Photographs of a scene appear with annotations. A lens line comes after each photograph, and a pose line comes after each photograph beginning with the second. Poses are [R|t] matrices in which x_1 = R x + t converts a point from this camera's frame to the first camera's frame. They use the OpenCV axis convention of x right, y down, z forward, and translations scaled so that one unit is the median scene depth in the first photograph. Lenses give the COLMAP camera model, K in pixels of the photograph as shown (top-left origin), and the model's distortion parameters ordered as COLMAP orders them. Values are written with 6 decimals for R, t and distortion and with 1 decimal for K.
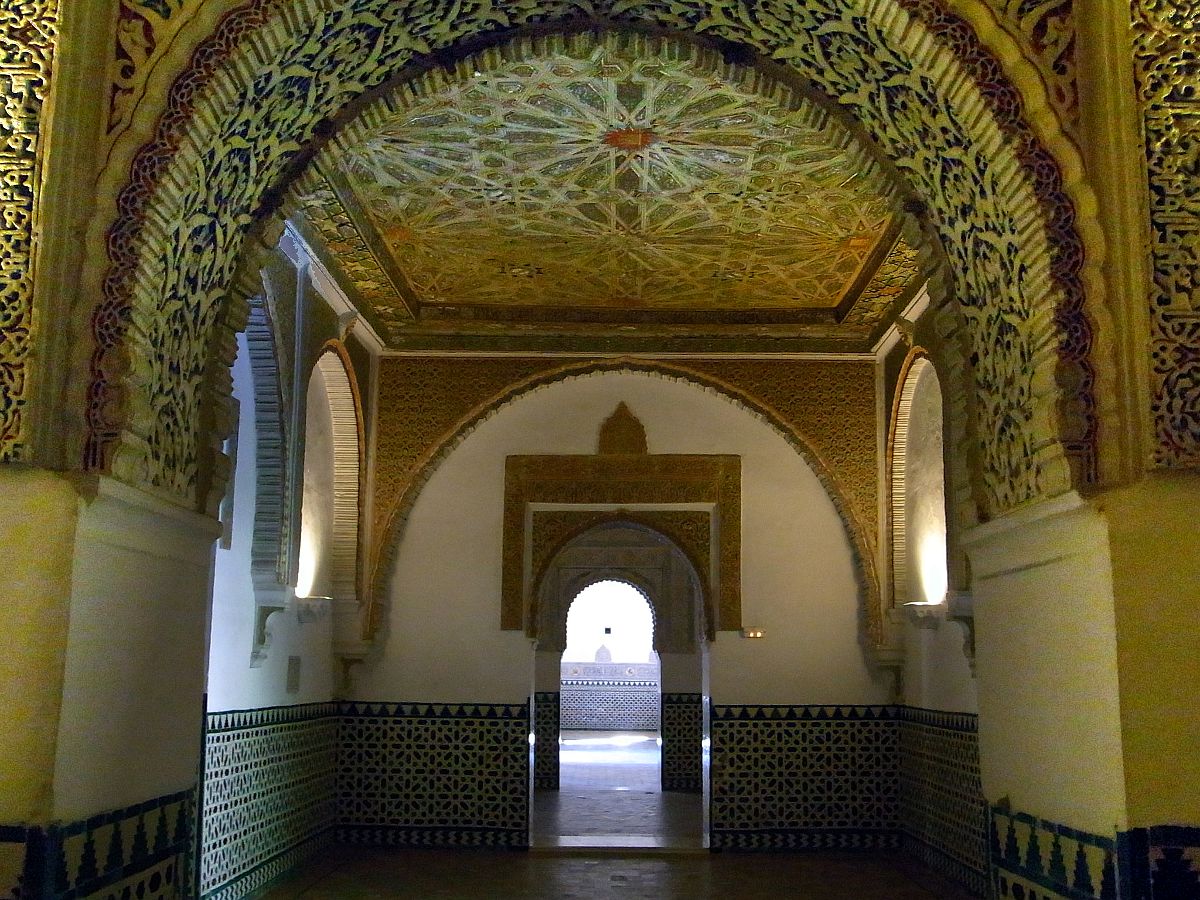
lens RADIAL K [[1241.4, 0, 602.6], [0, 1241.4, 457.2], [0, 0, 1]] dist [-0.138863, 0.262104]
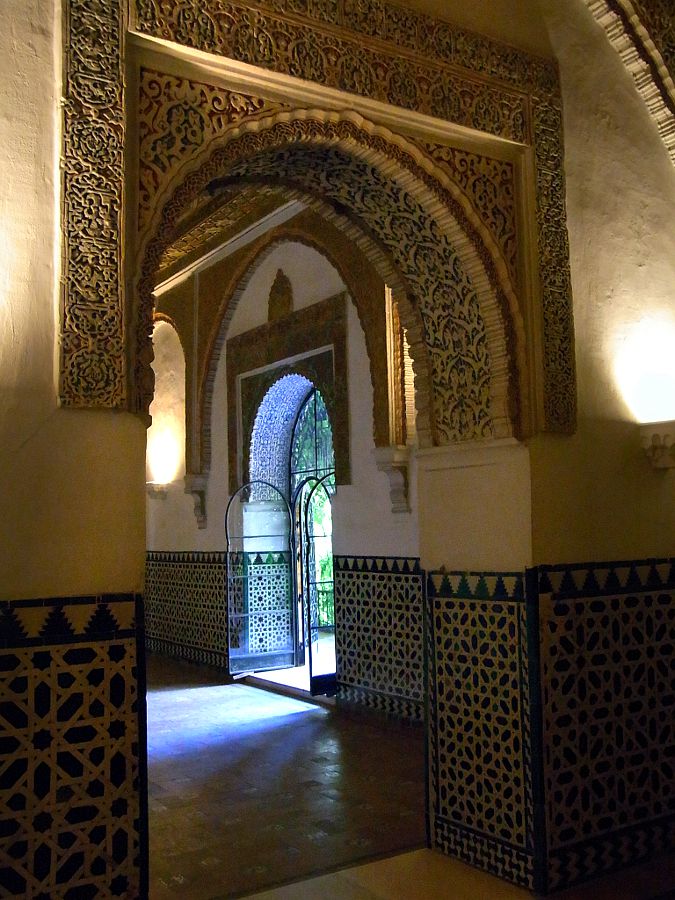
lens RADIAL K [[931.0, 0, 337.5], [0, 931.0, 450.0], [0, 0, 1]] dist [-0.138863, 0.262104]
pose [[0.831876, 0.019736, 0.554610, -0.933204], [-0.065517, 0.995871, 0.062832, -0.041050], [-0.551080, -0.088605, 0.829735, -0.366782]]
